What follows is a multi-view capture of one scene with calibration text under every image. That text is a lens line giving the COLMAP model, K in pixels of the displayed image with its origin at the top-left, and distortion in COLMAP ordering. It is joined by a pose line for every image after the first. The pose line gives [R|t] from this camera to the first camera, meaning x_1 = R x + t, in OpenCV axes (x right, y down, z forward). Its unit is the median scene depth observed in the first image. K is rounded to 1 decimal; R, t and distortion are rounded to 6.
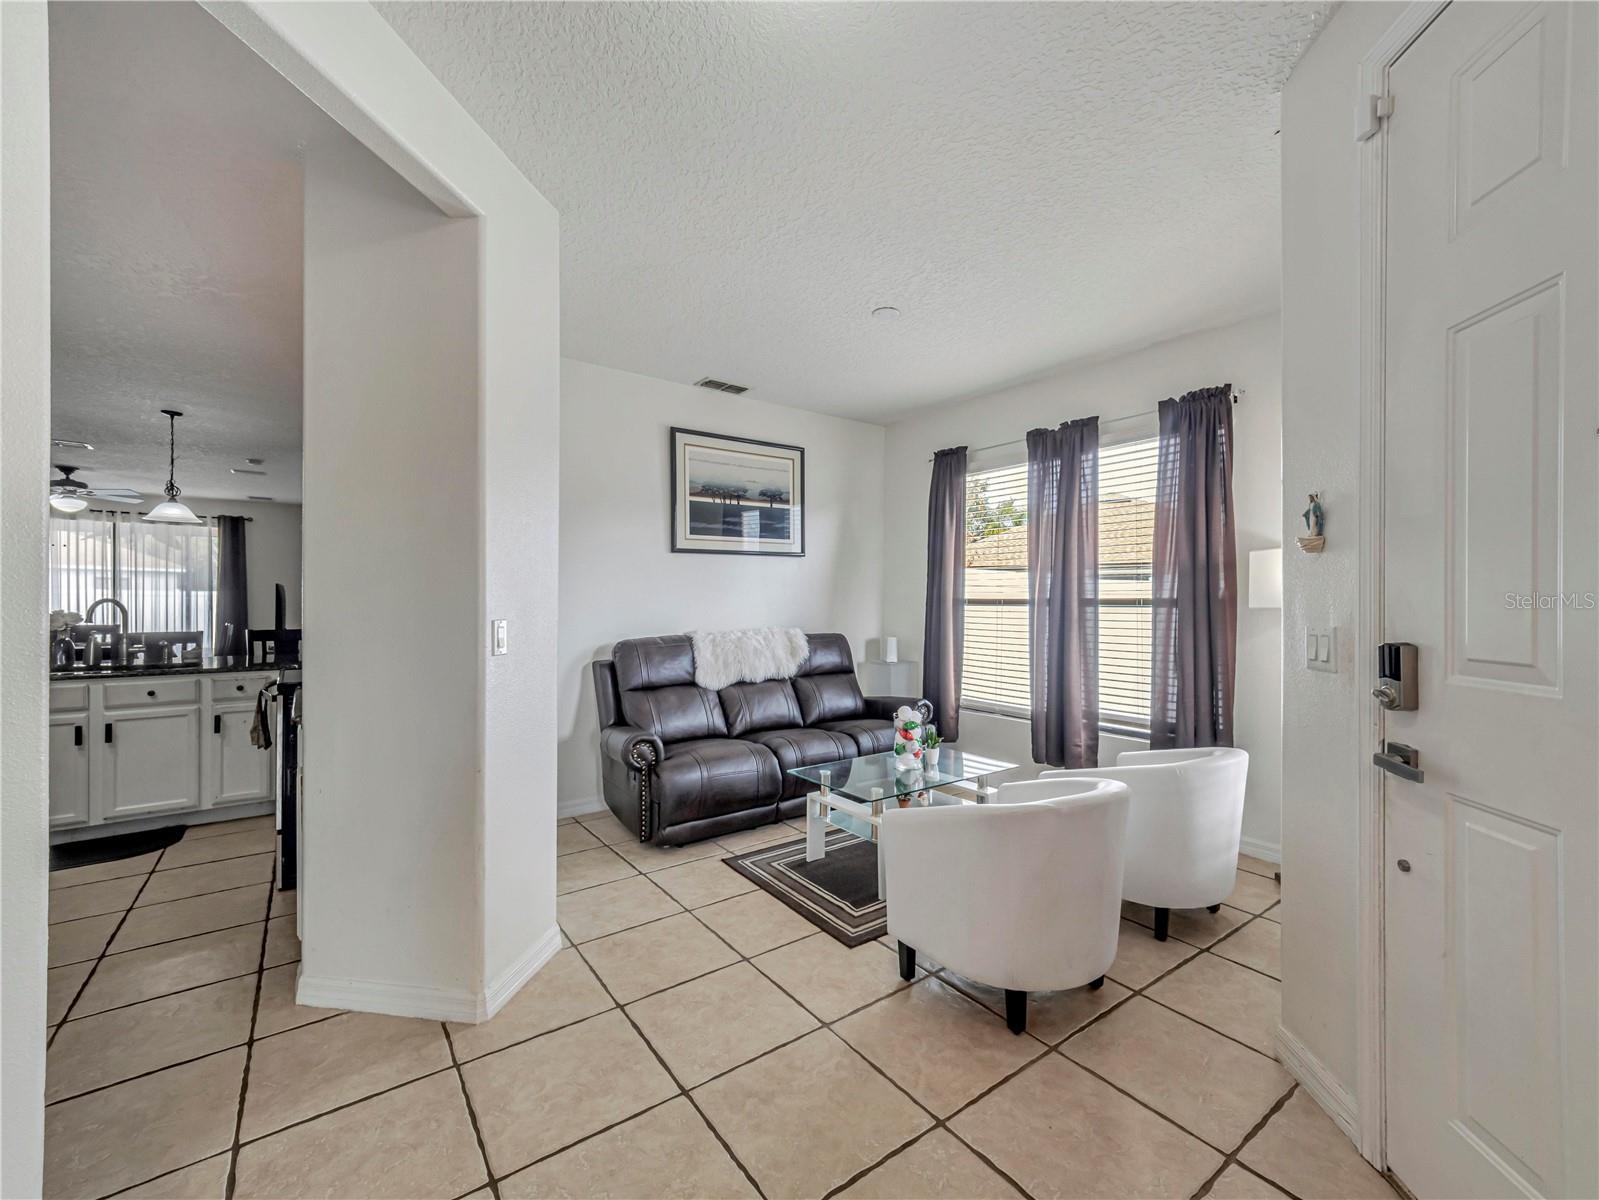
lens RADIAL K [[659.3, 0, 795.5], [0, 659.3, 599.8], [0, 0, 1]] dist [-0.011045, 0.000691]
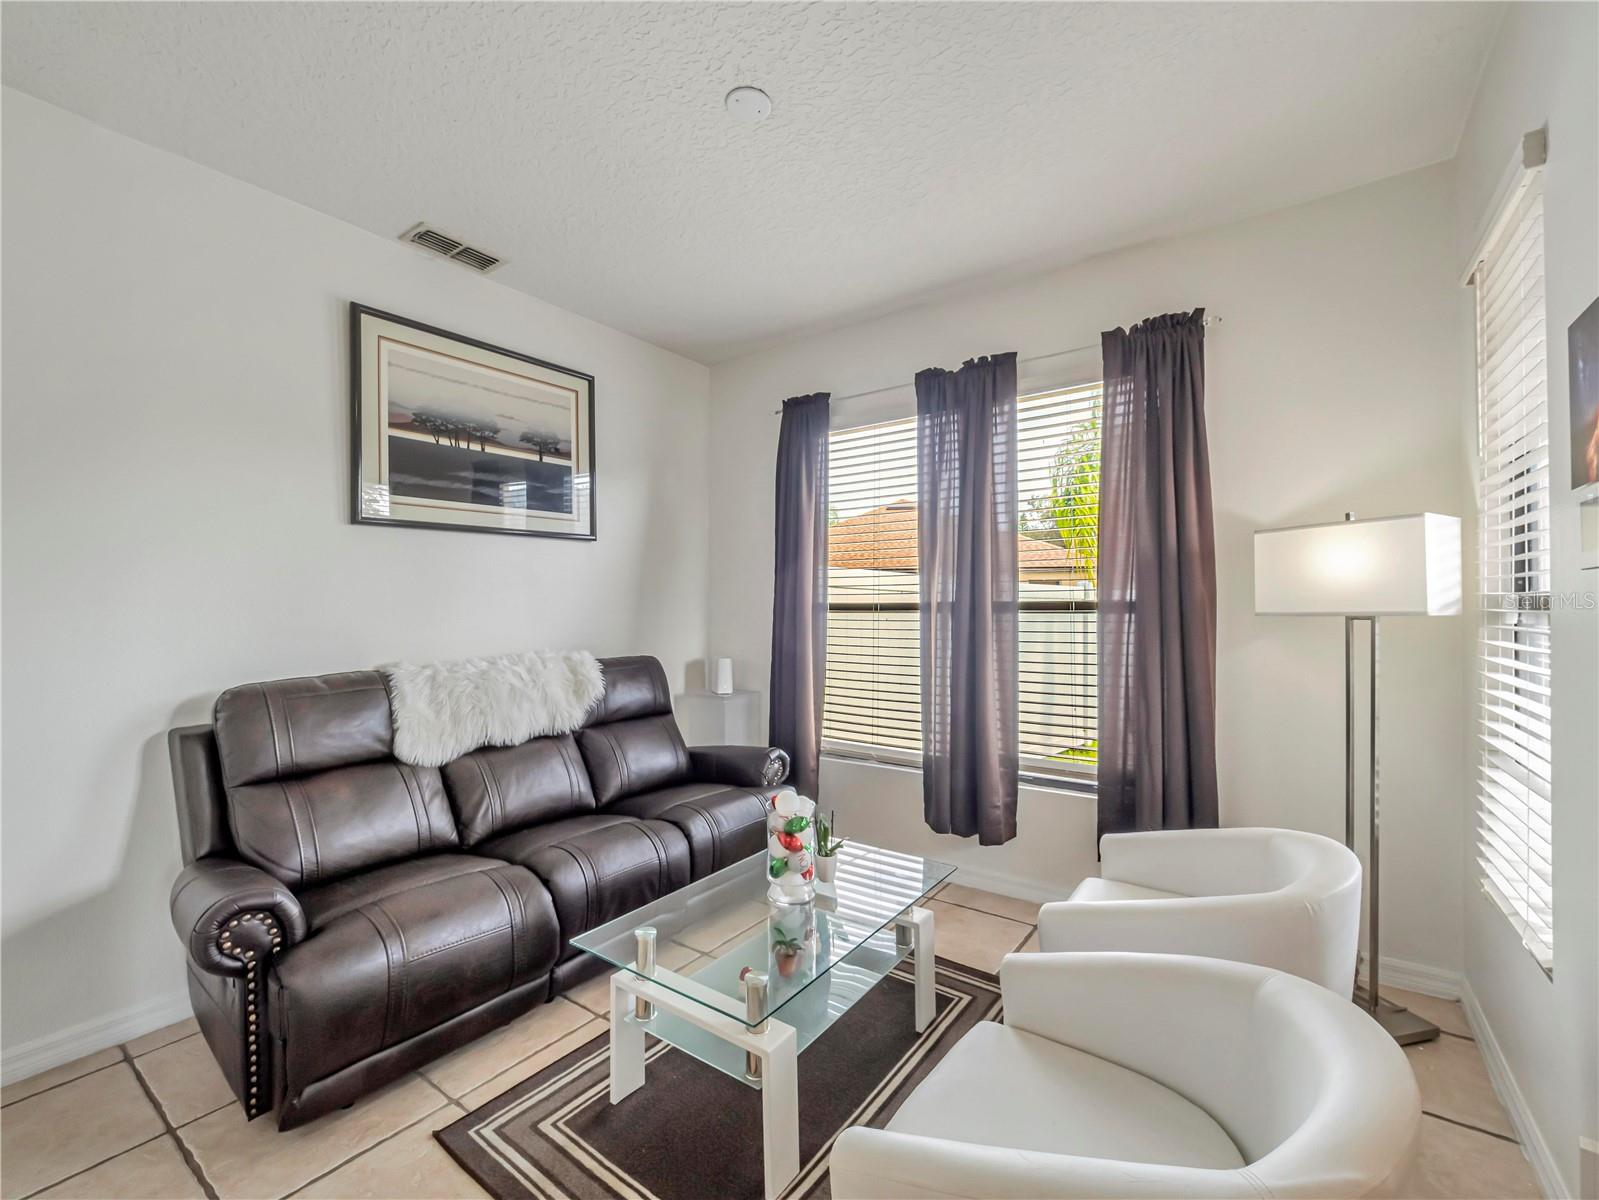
lens RADIAL K [[659.3, 0, 794.6], [0, 659.3, 602.9], [0, 0, 1]] dist [-0.011045, 0.000691]
pose [[0.949463, -0.004988, 0.313839, -0.004833], [0.006466, 0.999972, -0.003668, 0.000348], [-0.313812, 0.005512, 0.949469, 0.369153]]
